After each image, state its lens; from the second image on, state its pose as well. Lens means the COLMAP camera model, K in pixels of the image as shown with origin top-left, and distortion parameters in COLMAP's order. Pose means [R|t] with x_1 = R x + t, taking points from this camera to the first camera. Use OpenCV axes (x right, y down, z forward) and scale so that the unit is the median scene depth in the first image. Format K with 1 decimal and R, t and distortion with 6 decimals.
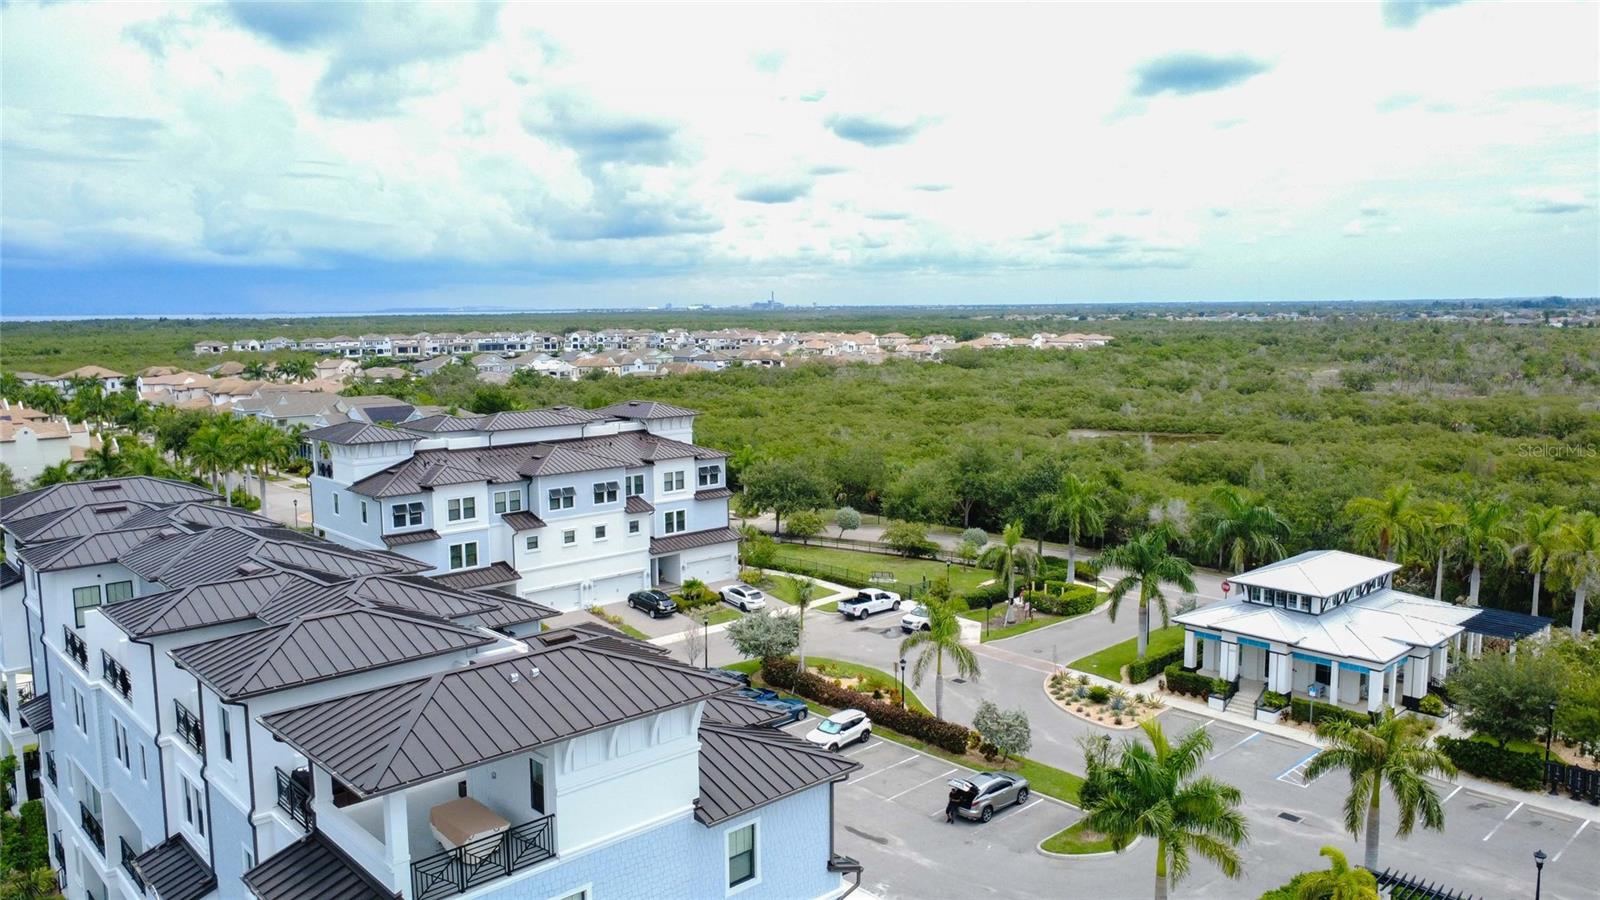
lens RADIAL K [[1167.2, 0, 800.0], [0, 1167.2, 450.0], [0, 0, 1]] dist [-0.003029, 0.001154]
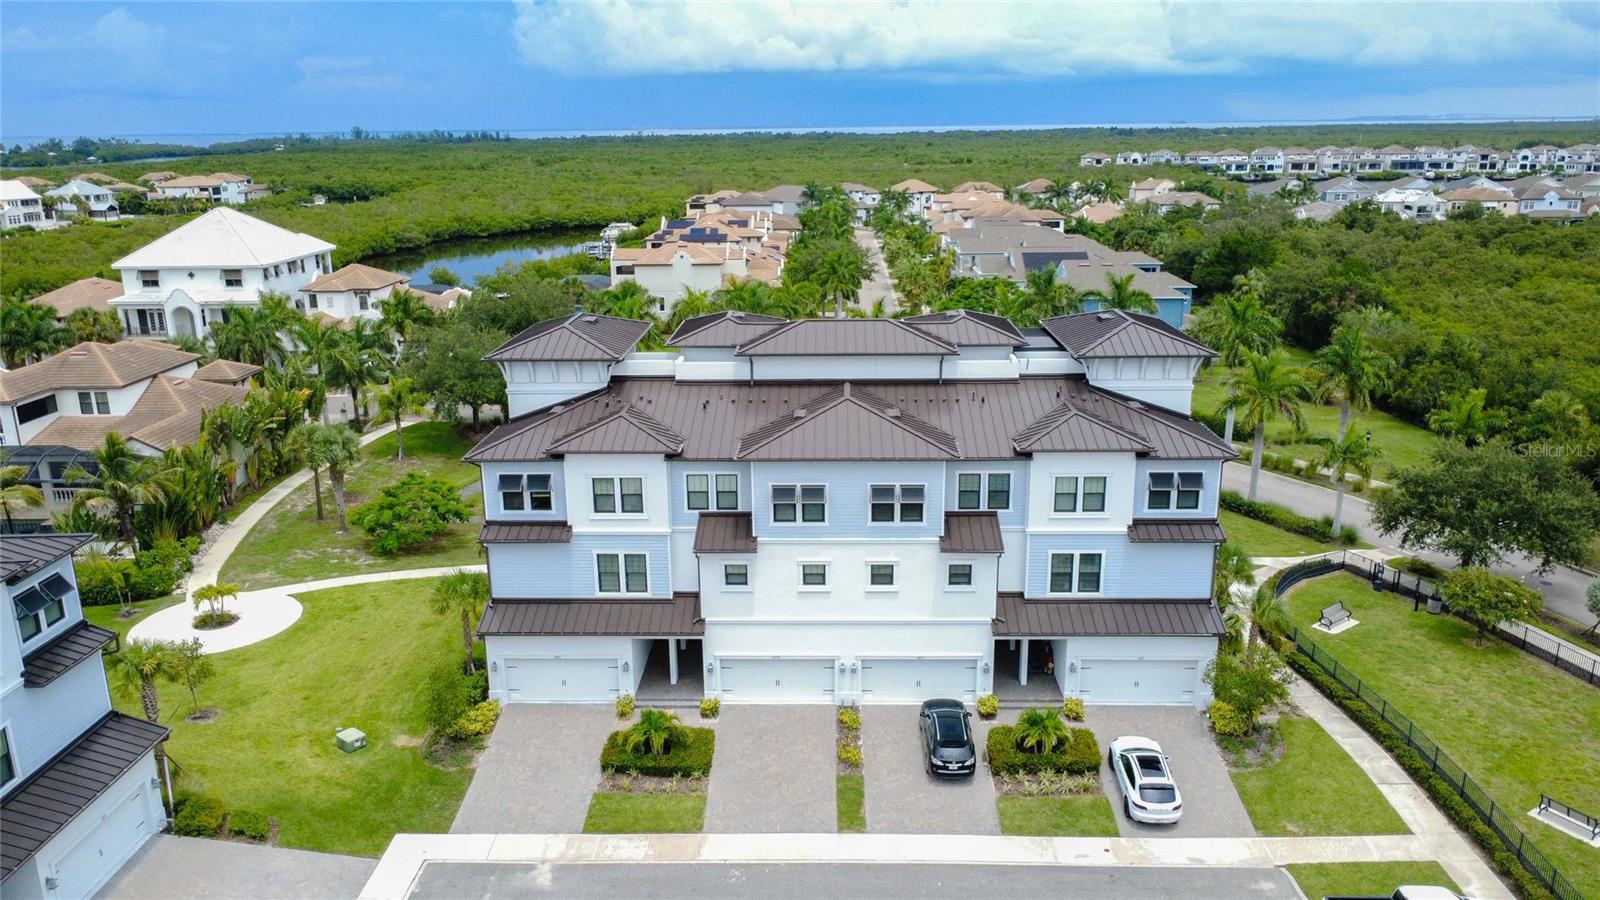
lens RADIAL K [[1167.2, 0, 800.0], [0, 1167.2, 450.0], [0, 0, 1]] dist [-0.003029, 0.001154]
pose [[0.717859, 0.186572, -0.670723, 0.133632], [-0.078980, 0.979027, 0.187801, -0.074692], [0.691694, -0.081841, 0.717538, 0.567410]]
